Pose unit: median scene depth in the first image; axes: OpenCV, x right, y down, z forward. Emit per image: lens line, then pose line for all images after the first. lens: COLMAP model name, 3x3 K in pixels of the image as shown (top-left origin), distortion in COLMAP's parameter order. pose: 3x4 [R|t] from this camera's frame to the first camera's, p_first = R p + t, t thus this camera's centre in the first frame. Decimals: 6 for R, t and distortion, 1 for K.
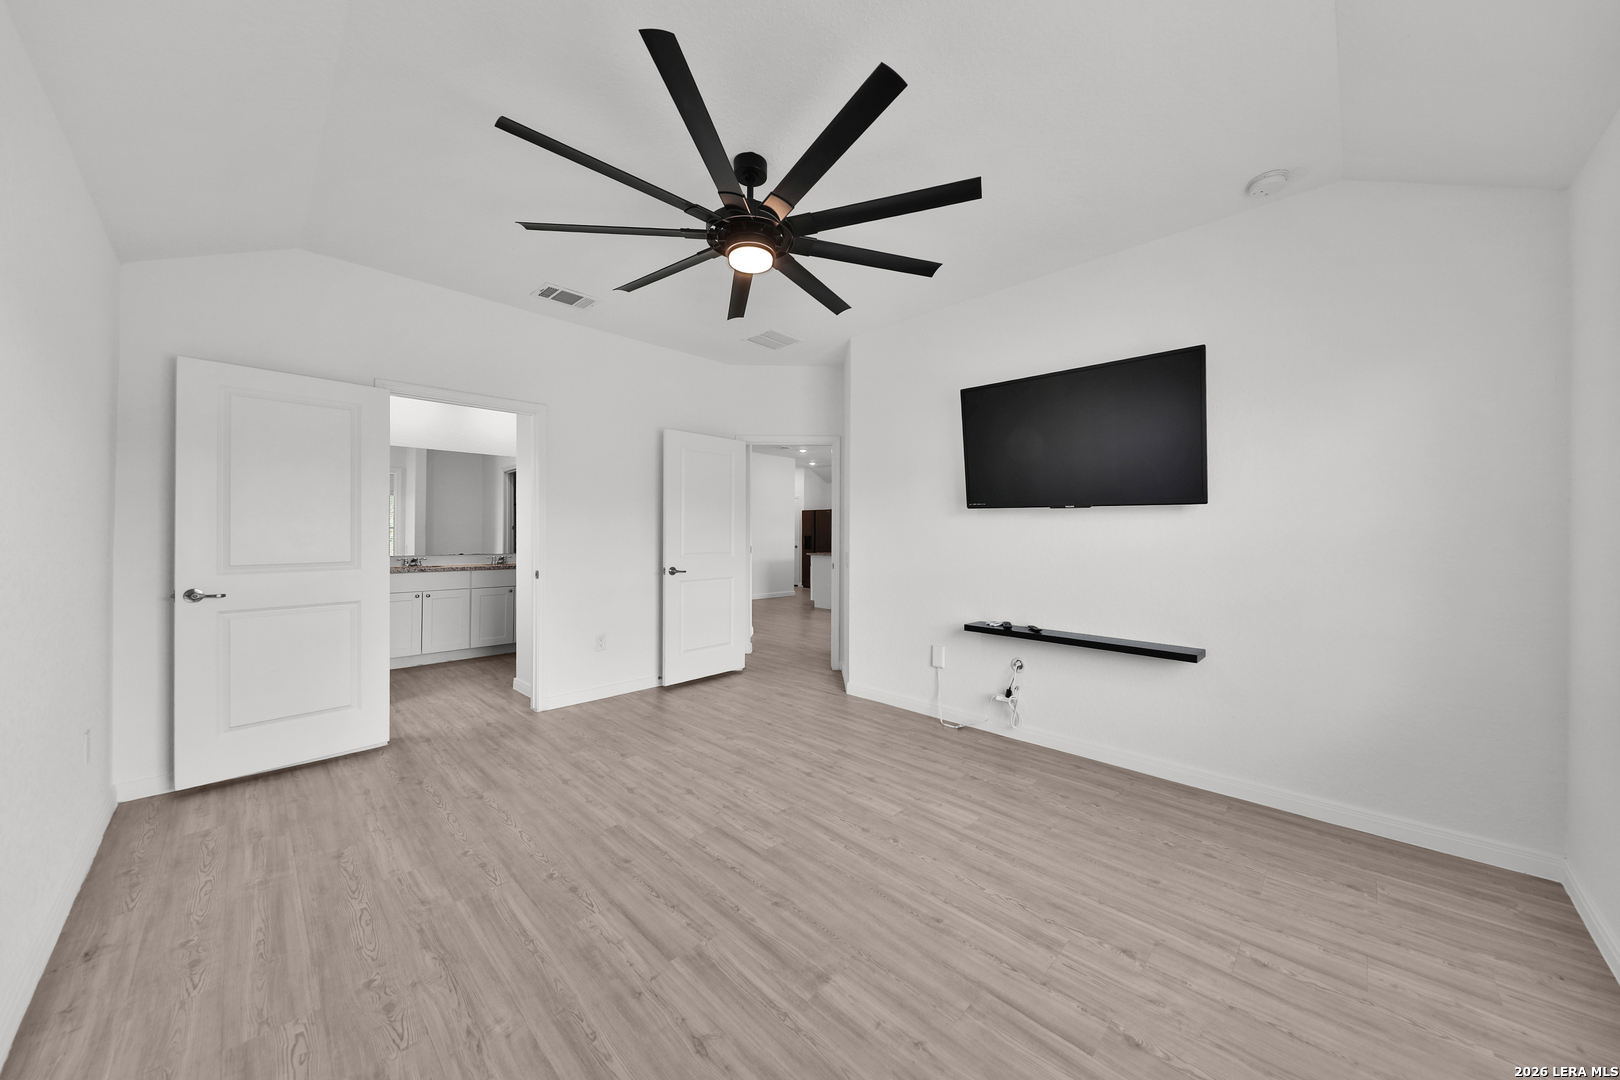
lens RADIAL K [[557.0, 0, 814.2], [0, 557.0, 541.2], [0, 0, 1]] dist [0.012083, -0.007568]
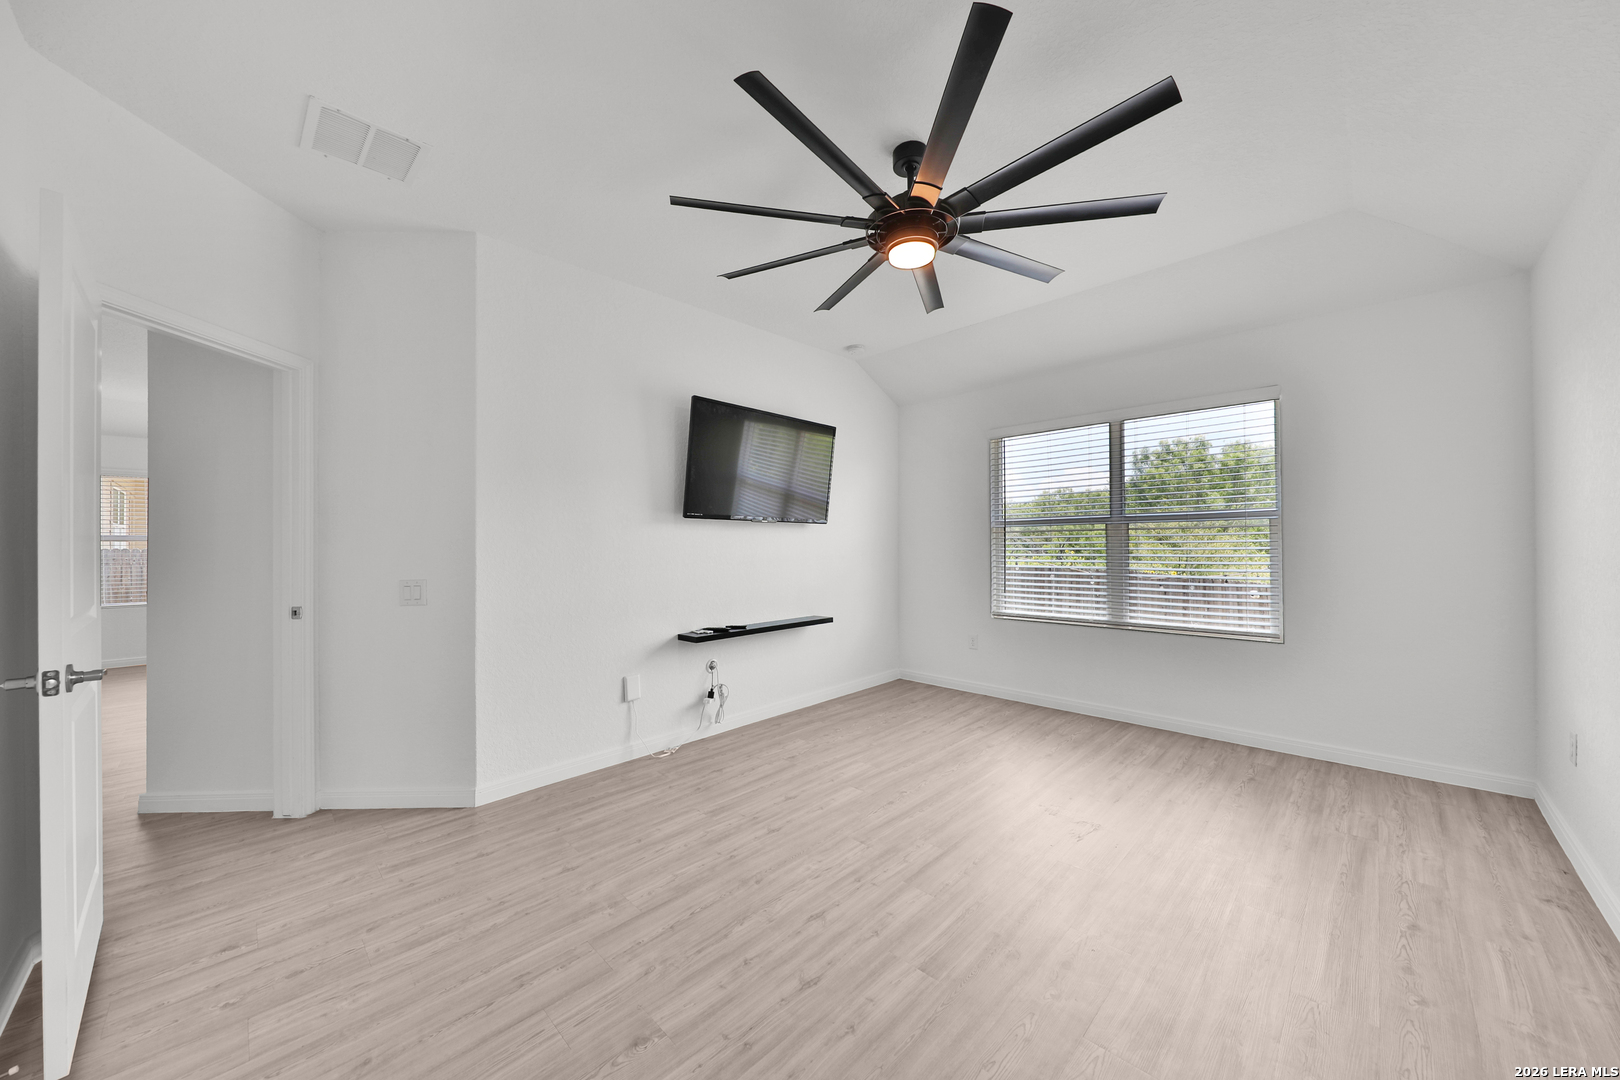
lens RADIAL K [[568.5, 0, 830.5], [0, 568.5, 544.7], [0, 0, 1]] dist [0.001875, -0.003011]
pose [[-0.008120, -0.006907, 0.999943, -0.960486], [0.028150, 0.999578, 0.007133, -0.017314], [-0.999571, 0.028206, -0.007922, 1.012507]]
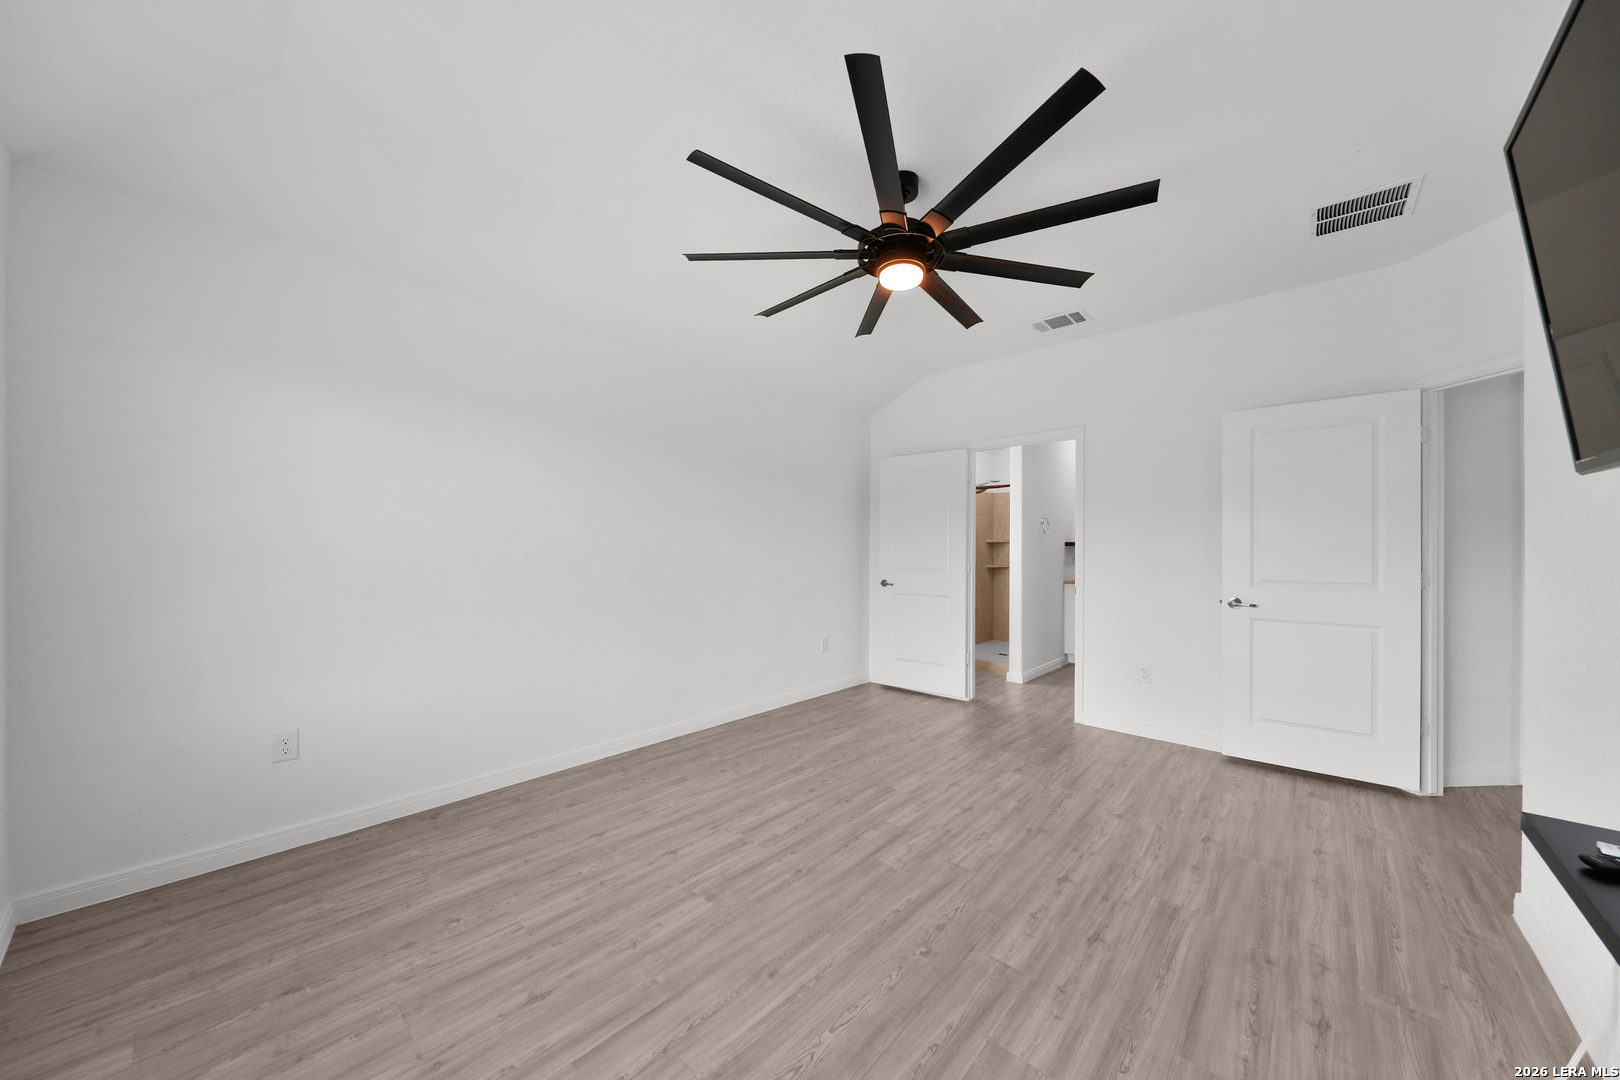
lens RADIAL K [[559.5, 0, 829.5], [0, 559.5, 533.2], [0, 0, 1]] dist [0.007517, -0.004941]
pose [[0.056842, -0.029651, -0.997943, 0.803518], [-0.023270, 0.999248, -0.031016, -0.007532], [0.998112, 0.024986, 0.056110, 0.712714]]
